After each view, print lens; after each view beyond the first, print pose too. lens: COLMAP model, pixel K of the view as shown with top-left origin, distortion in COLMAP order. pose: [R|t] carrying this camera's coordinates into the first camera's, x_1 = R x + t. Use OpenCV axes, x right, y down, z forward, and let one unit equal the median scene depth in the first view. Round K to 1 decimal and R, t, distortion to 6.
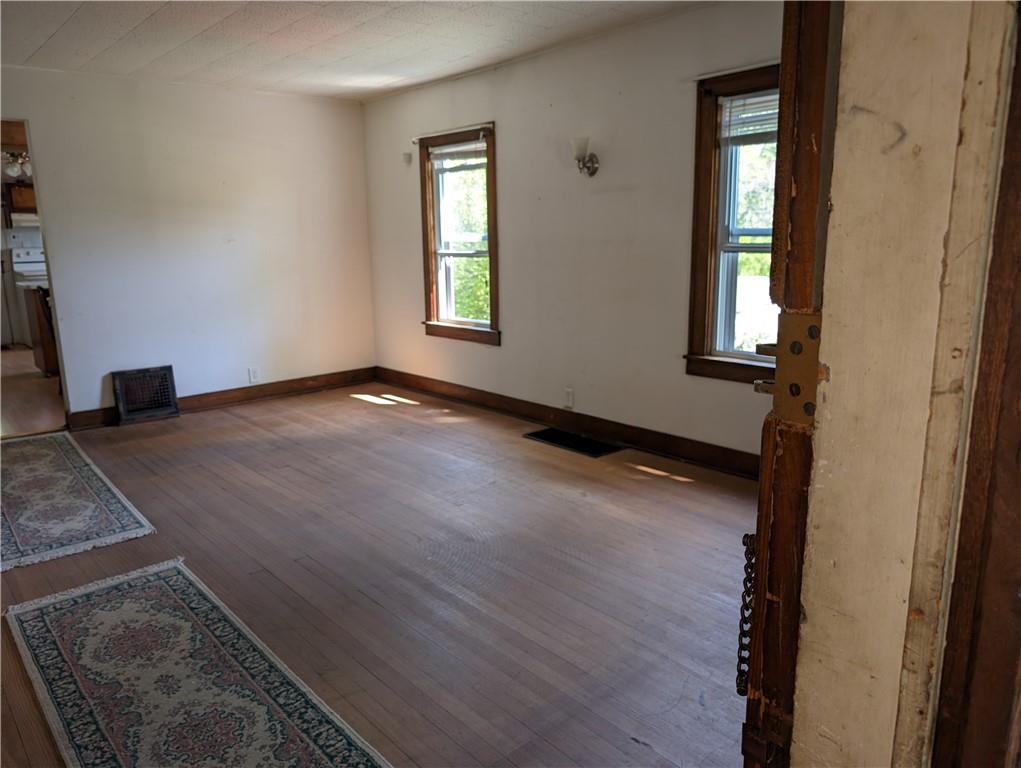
lens RADIAL K [[731.8, 0, 505.2], [0, 731.8, 386.4], [0, 0, 1]] dist [0.017014, -0.017370]
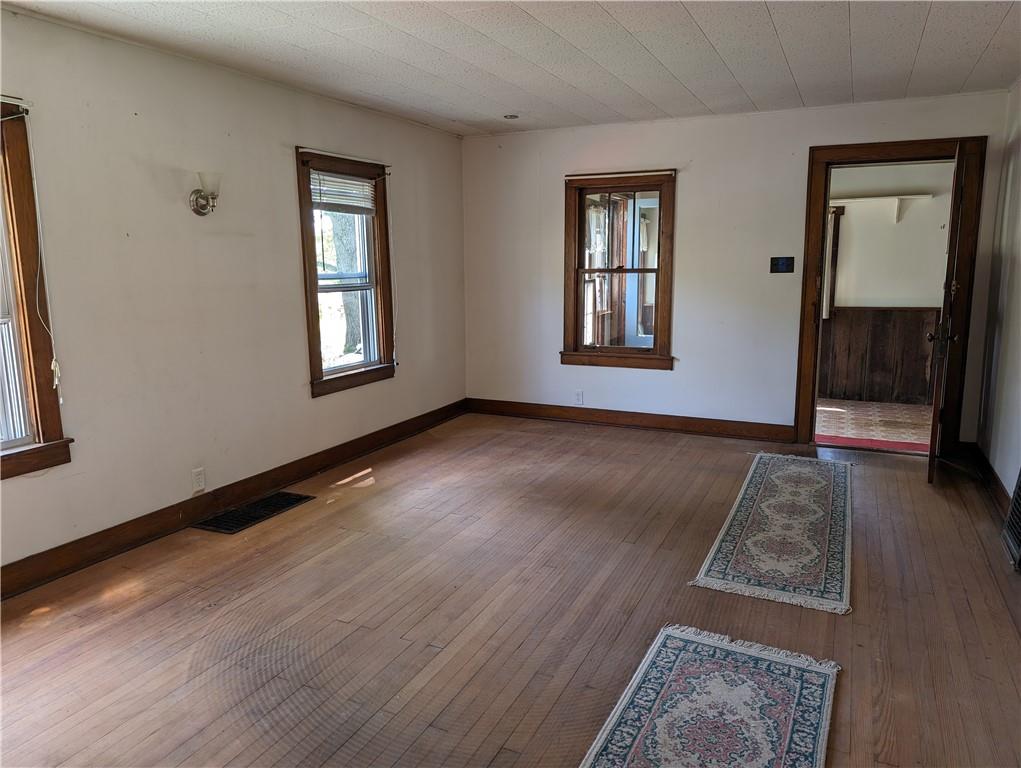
lens RADIAL K [[731.8, 0, 505.2], [0, 731.8, 384.1], [0, 0, 1]] dist [0.017014, -0.017370]
pose [[-0.396715, -0.133926, 0.908119, -1.127383], [0.205395, 0.951265, 0.230017, -0.295566], [-0.894668, 0.277774, -0.349873, 1.378754]]
